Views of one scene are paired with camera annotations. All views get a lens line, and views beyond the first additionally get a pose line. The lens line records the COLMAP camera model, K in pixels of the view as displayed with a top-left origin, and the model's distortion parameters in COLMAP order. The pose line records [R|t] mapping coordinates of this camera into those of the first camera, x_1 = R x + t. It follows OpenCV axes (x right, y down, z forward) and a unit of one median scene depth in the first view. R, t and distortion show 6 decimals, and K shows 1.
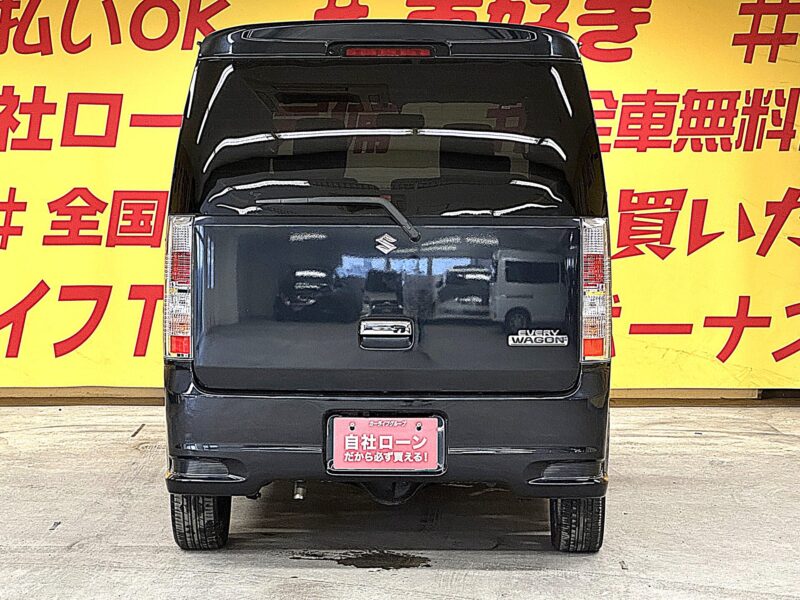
lens RADIAL K [[1773.2, 0, 400.0], [0, 1773.2, 300.0], [0, 0, 1]] dist [0.032556, -0.060490]
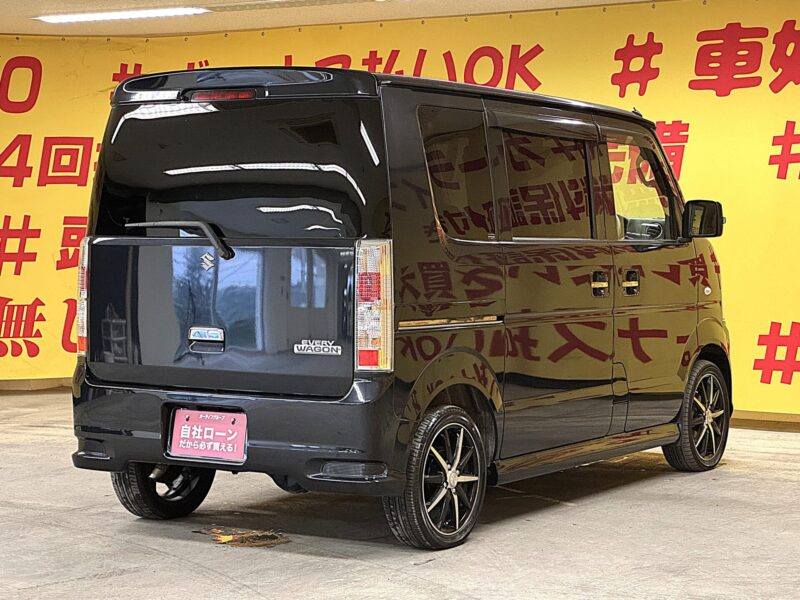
lens RADIAL K [[1773.2, 0, 400.0], [0, 1773.2, 300.0], [0, 0, 1]] dist [0.032556, -0.060490]
pose [[0.851090, 0.019620, -0.524652, 0.703393], [-0.031532, 0.999408, -0.013777, 0.005377], [0.524071, 0.028269, 0.851205, 0.077746]]
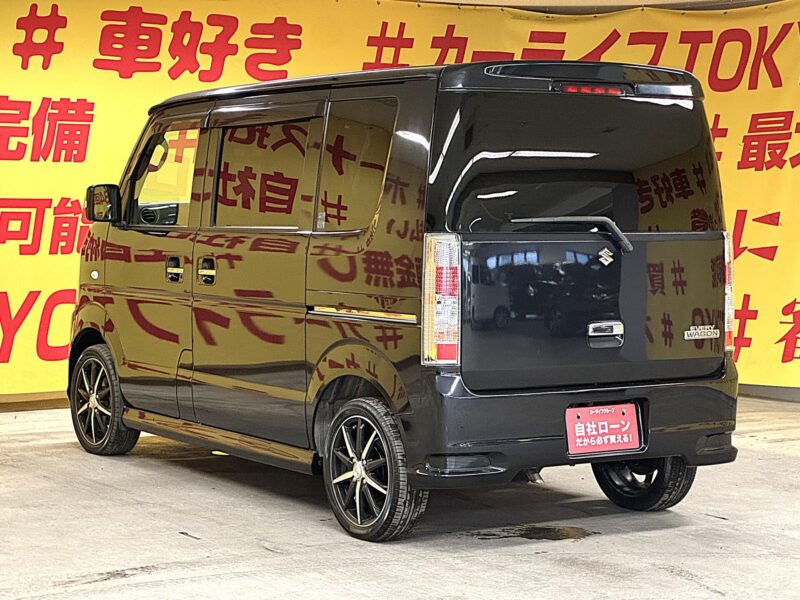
lens RADIAL K [[1735.1, 0, 400.0], [0, 1735.1, 300.0], [0, 0, 1]] dist [0.226690, -0.153810]
pose [[0.837987, -0.030216, 0.544853, -0.736870], [0.029542, 0.999514, 0.009996, -0.018358], [-0.544890, 0.007720, 0.838472, 0.116657]]
